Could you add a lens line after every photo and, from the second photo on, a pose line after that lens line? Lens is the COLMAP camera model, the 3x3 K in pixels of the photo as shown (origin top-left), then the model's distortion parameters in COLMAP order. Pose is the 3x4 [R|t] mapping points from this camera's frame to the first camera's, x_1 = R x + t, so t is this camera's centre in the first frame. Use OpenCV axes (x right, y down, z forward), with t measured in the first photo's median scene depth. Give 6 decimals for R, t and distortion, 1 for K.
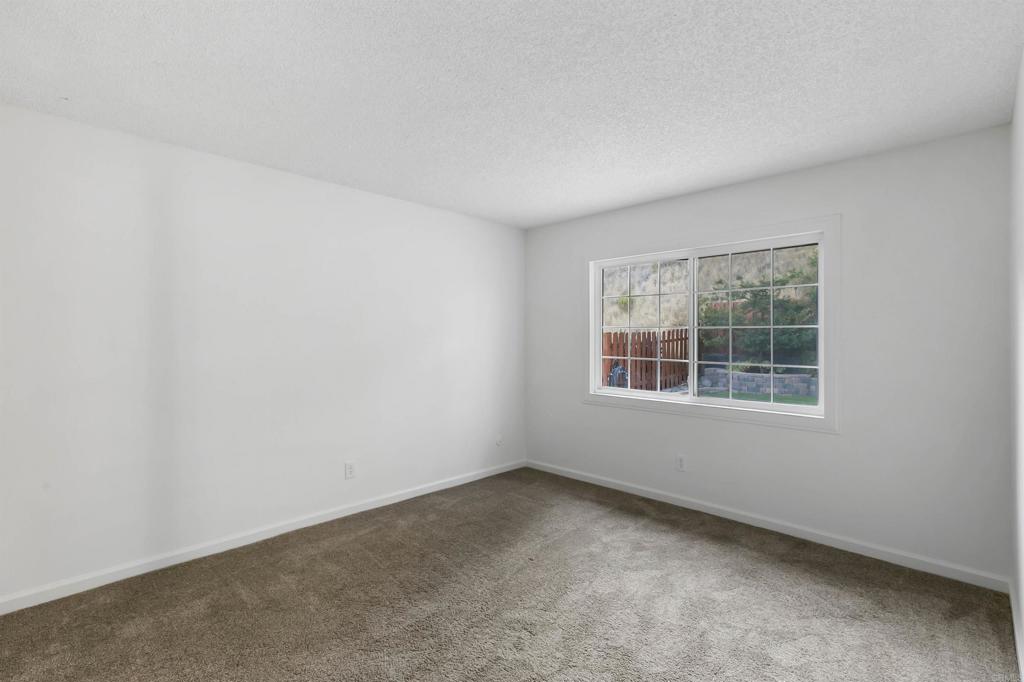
lens RADIAL K [[460.1, 0, 508.4], [0, 460.1, 343.1], [0, 0, 1]] dist [-0.001205, -0.000794]
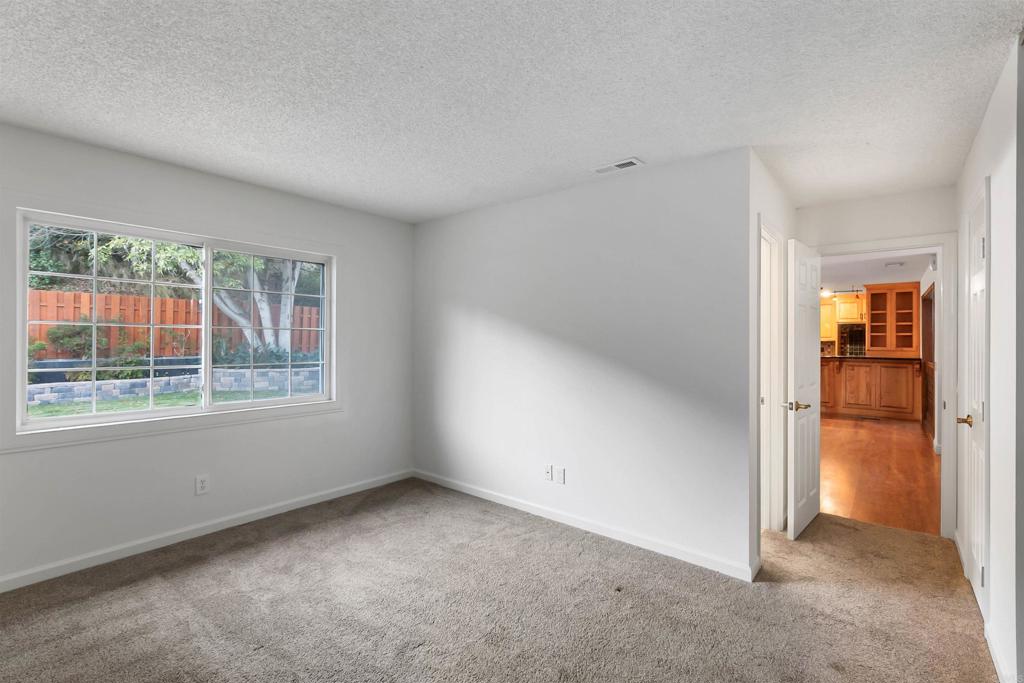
lens RADIAL K [[460.1, 0, 508.4], [0, 460.1, 343.6], [0, 0, 1]] dist [-0.001205, -0.000794]
pose [[-0.083678, -0.012397, 0.996416, -0.653663], [0.005728, 0.999900, 0.012921, -0.011482], [-0.996476, 0.006789, -0.083599, 0.631270]]
